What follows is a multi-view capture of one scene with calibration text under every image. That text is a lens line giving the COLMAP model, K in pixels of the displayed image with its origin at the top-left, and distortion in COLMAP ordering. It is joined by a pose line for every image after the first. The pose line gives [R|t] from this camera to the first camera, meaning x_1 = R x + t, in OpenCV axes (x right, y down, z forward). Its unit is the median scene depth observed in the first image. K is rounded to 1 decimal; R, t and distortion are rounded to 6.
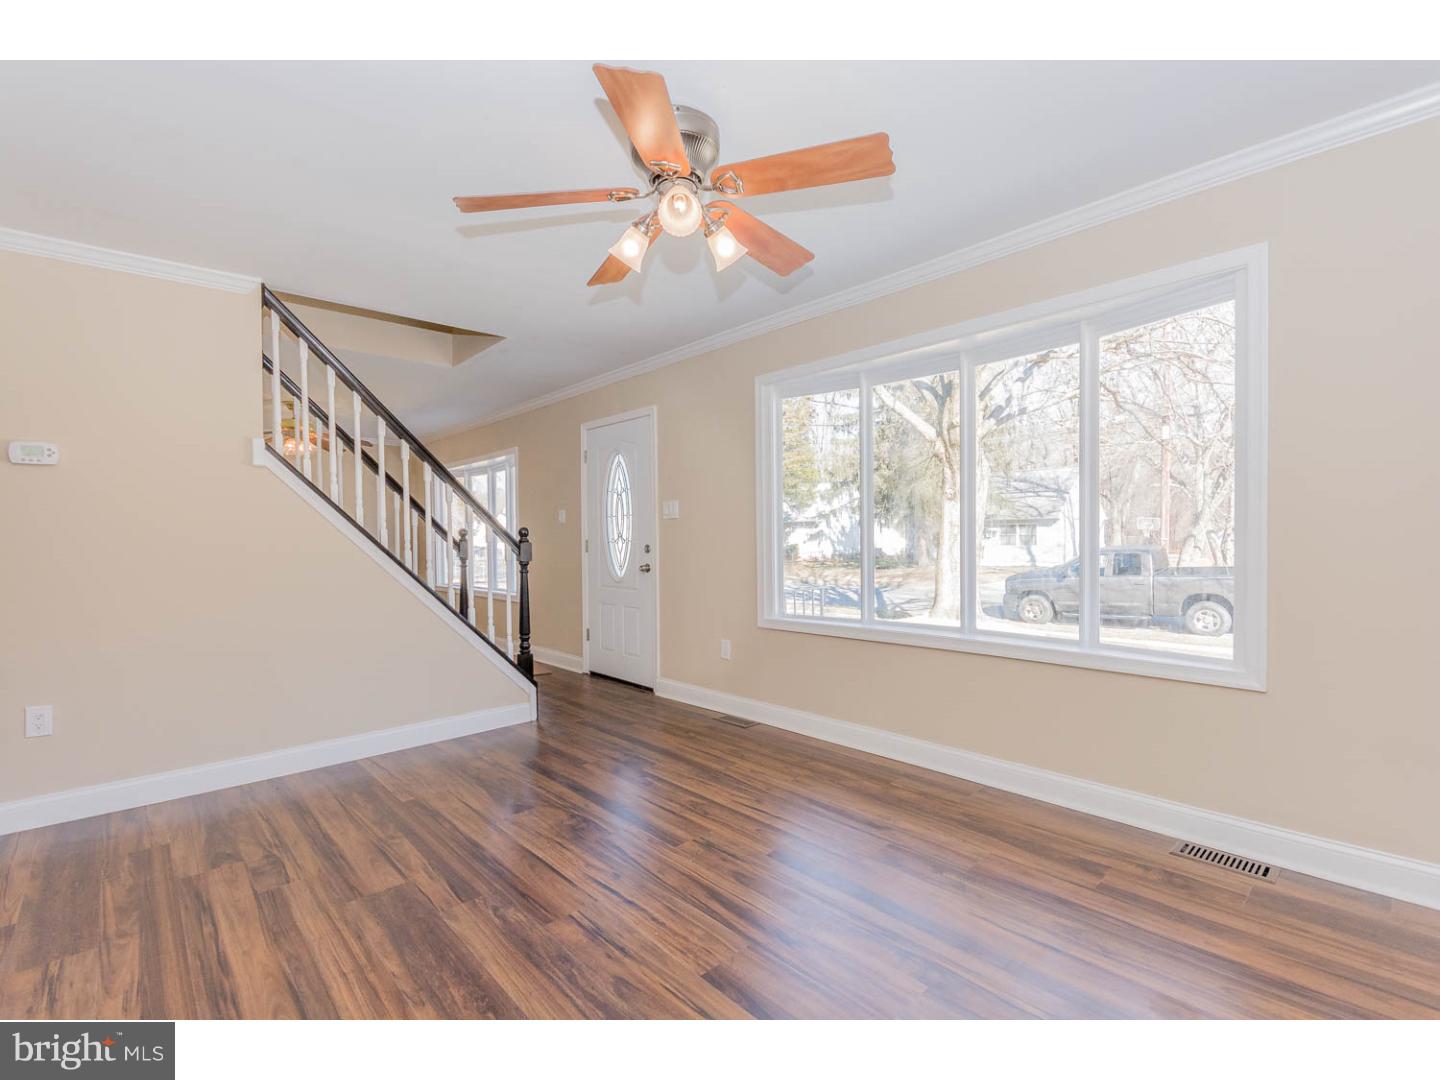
lens RADIAL K [[656.8, 0, 693.4], [0, 656.8, 540.3], [0, 0, 1]] dist [-0.011555, -0.001785]
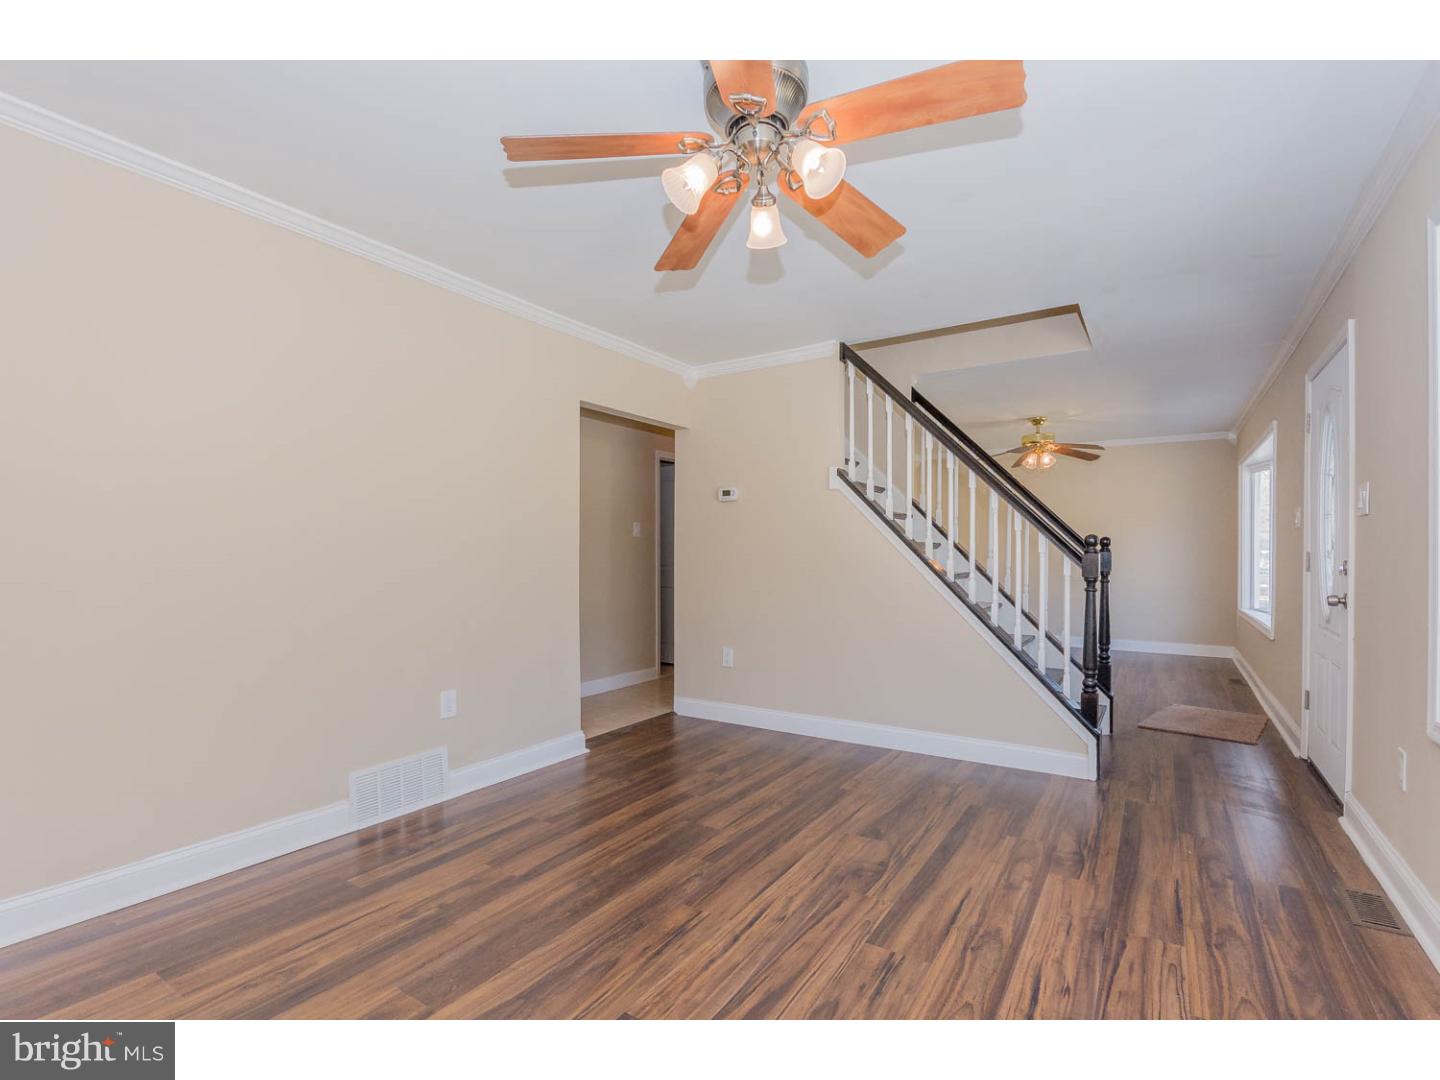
lens RADIAL K [[656.8, 0, 734.2], [0, 656.8, 562.6], [0, 0, 1]] dist [-0.011555, -0.001785]
pose [[0.271957, 0.026259, -0.961951, 0.581606], [-0.007428, 0.999655, 0.025188, -0.006426], [0.962281, 0.000295, 0.272058, 0.547544]]
